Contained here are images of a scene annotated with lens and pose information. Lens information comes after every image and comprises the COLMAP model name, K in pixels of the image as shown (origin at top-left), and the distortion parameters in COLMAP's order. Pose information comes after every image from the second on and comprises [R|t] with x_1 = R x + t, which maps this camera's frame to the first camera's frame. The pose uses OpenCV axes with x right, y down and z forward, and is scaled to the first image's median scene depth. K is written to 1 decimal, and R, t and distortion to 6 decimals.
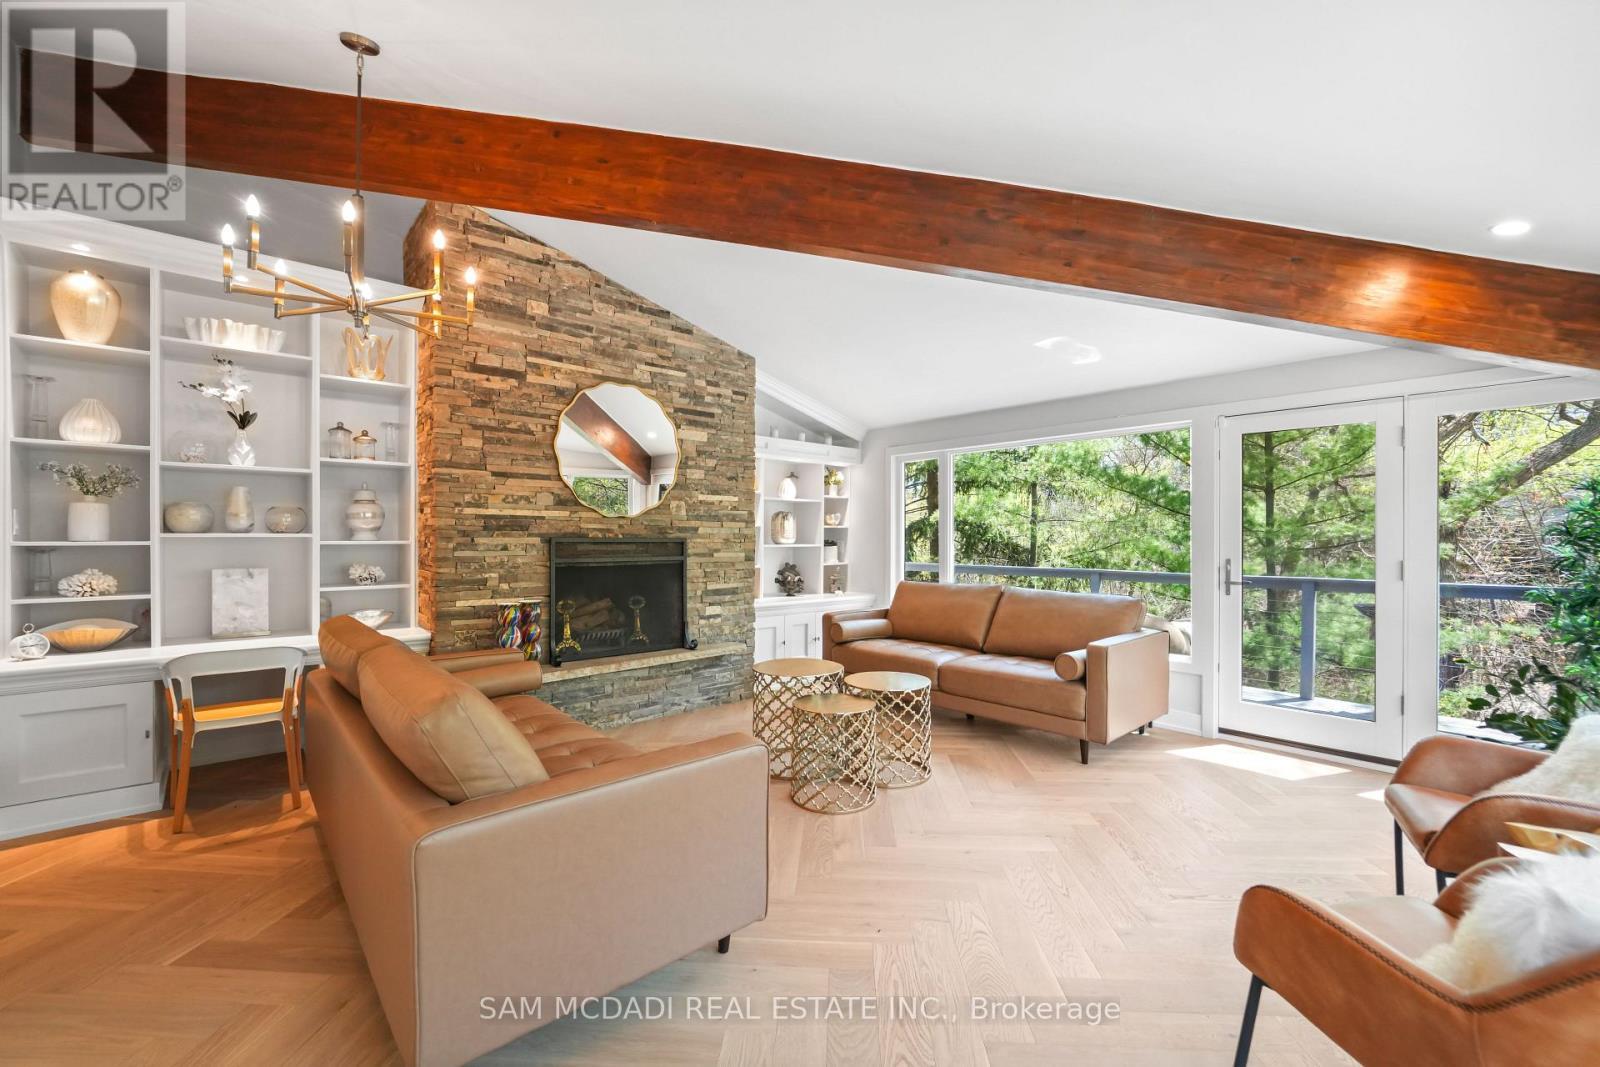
lens RADIAL K [[661.2, 0, 788.9], [0, 661.2, 536.4], [0, 0, 1]] dist [-0.011815, -0.000535]
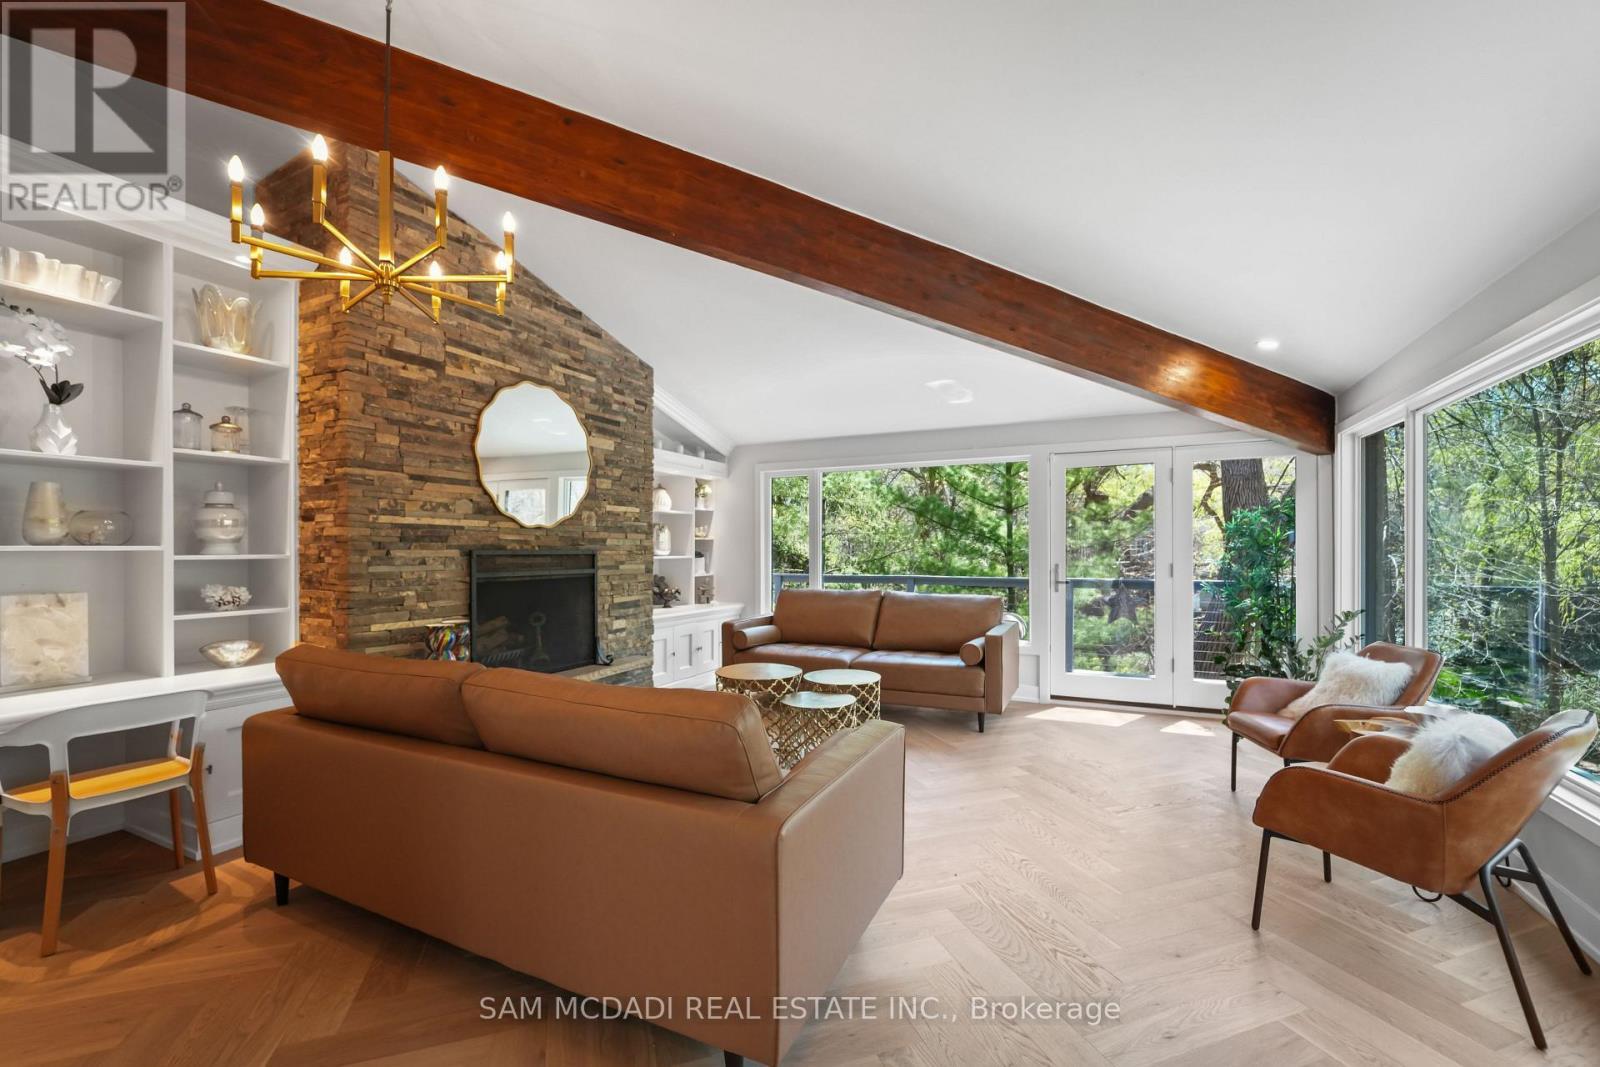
lens RADIAL K [[661.2, 0, 798.2], [0, 661.2, 548.5], [0, 0, 1]] dist [-0.011815, -0.000535]
pose [[0.921255, -0.003922, 0.388938, -0.317011], [0.003942, 0.999992, 0.000744, 0.000974], [-0.388938, 0.000848, 0.921263, 0.002297]]
